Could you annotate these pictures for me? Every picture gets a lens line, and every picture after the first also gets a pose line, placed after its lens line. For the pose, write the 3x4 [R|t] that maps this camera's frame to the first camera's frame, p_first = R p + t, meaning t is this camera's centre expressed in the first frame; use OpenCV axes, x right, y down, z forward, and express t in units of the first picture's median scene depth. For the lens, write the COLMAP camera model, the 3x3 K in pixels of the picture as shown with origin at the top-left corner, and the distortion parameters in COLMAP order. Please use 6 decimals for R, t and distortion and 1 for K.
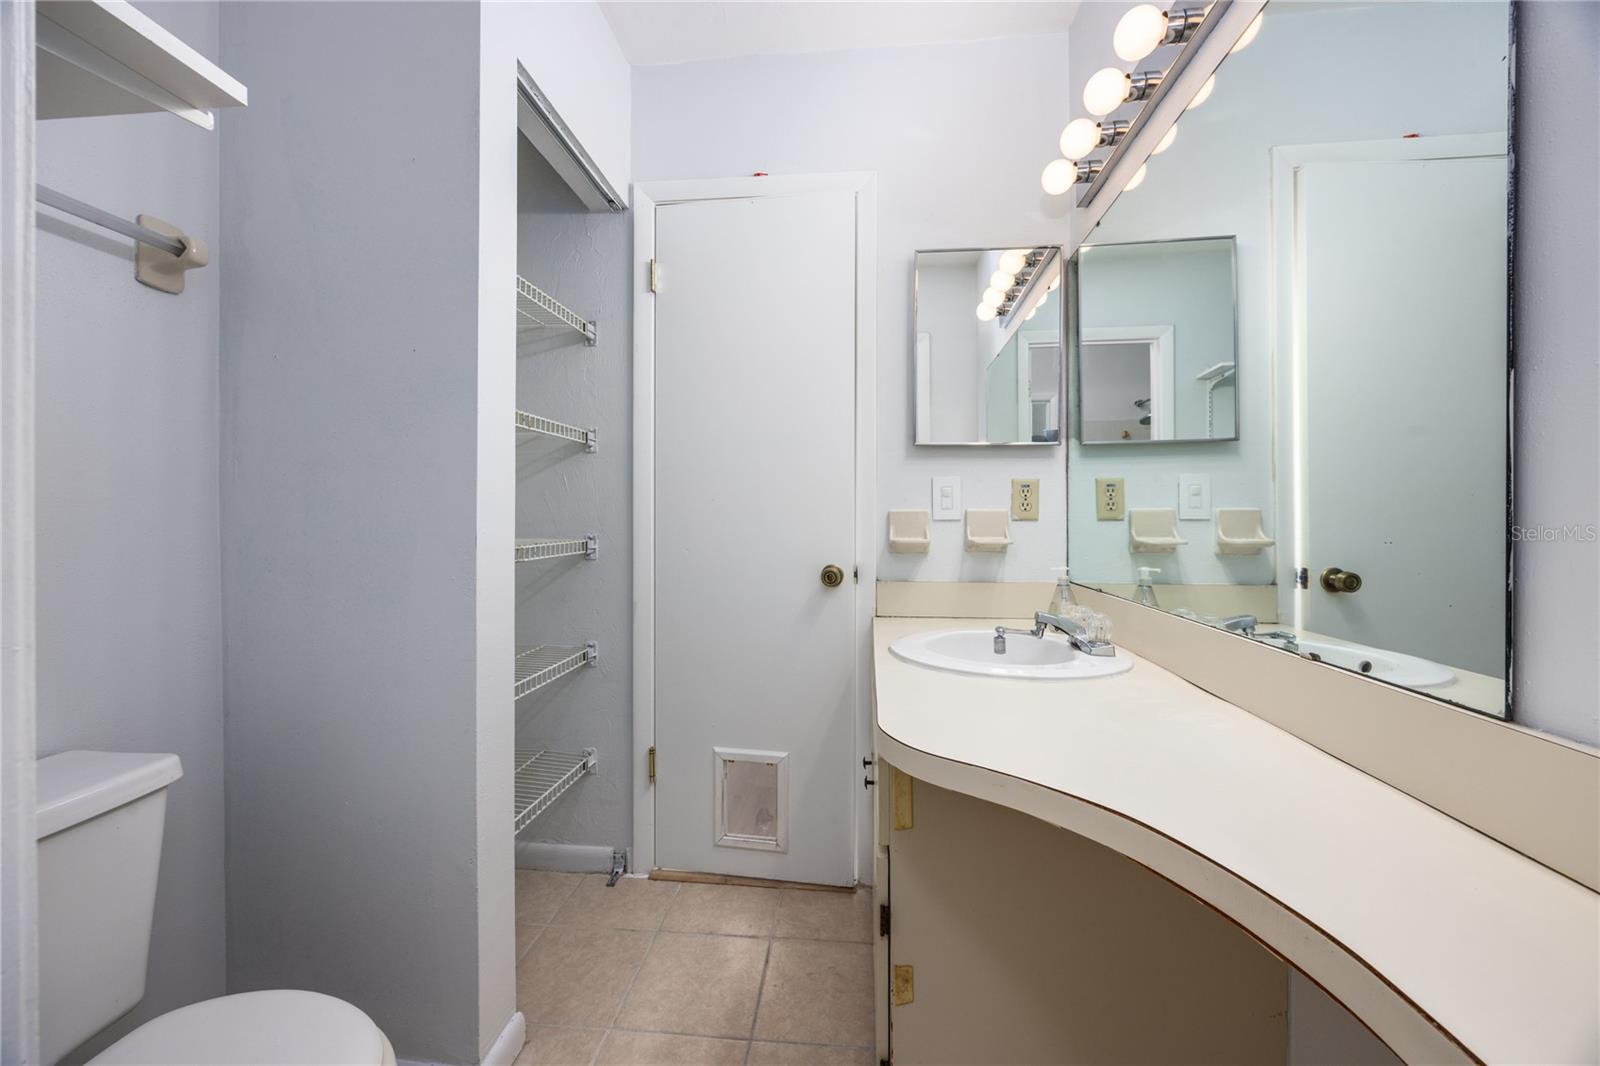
lens RADIAL K [[624.1, 0, 799.7], [0, 624.1, 528.1], [0, 0, 1]] dist [-0.002949, -0.000177]
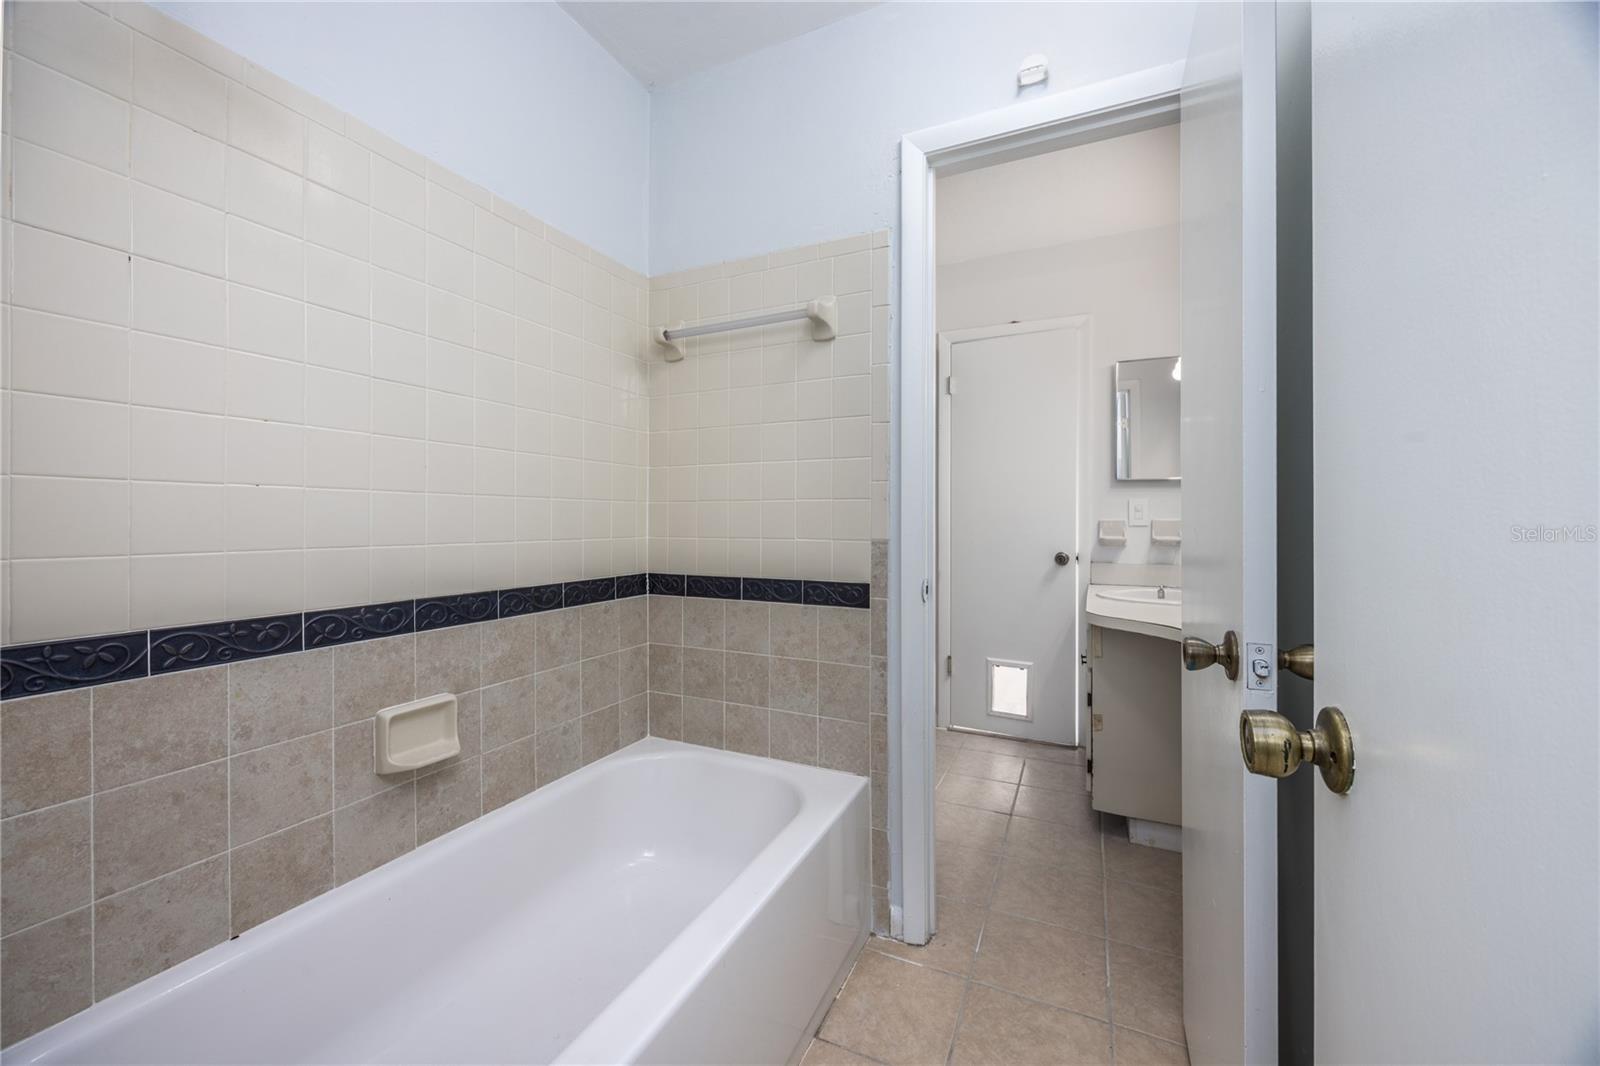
lens RADIAL K [[624.1, 0, 795.0], [0, 624.1, 527.1], [0, 0, 1]] dist [-0.002949, -0.000177]
pose [[0.943440, 0.002356, -0.331536, -0.069115], [-0.002948, 0.999995, -0.001282, -0.004422], [0.331531, 0.002187, 0.943442, -0.827540]]
